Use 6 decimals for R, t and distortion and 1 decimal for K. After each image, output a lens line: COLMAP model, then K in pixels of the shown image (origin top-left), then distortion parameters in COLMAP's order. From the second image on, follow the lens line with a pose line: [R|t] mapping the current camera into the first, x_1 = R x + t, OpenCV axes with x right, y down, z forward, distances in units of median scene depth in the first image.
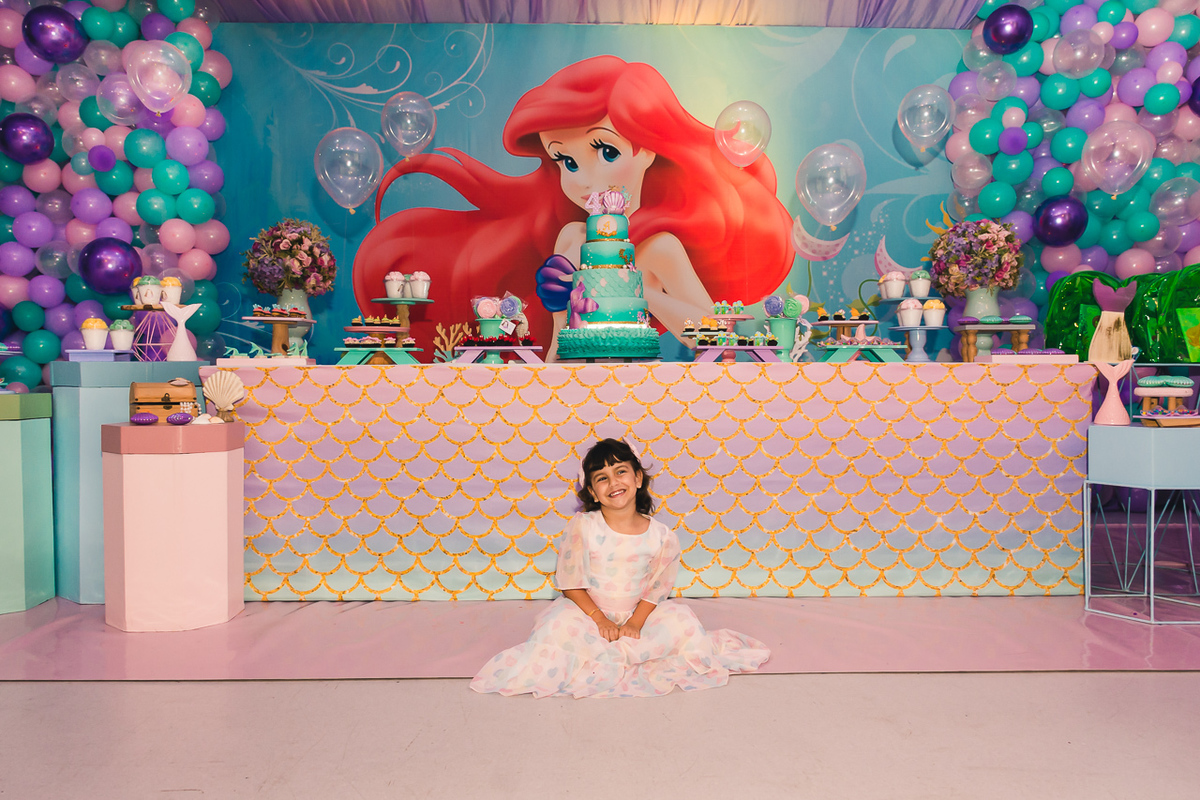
lens RADIAL K [[1117.2, 0, 585.0], [0, 1117.2, 346.9], [0, 0, 1]] dist [-0.023188, 0.035258]
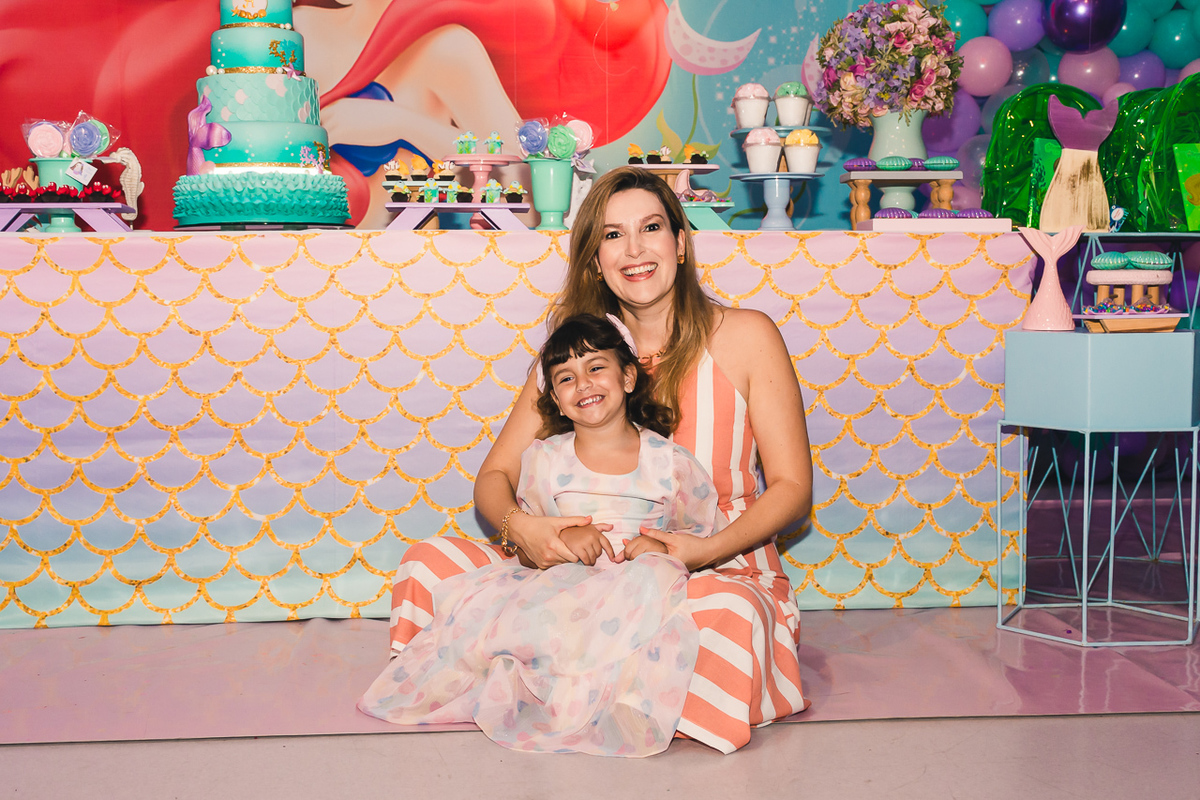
lens RADIAL K [[1850.0, 0, 549.8], [0, 1850.0, 339.6], [0, 0, 1]] dist [-0.033142, 0.000000]
pose [[0.997206, -0.004302, 0.074576, 0.112005], [-0.000241, 0.998150, 0.060801, 0.011932], [-0.074700, -0.060649, 0.995360, 0.002802]]
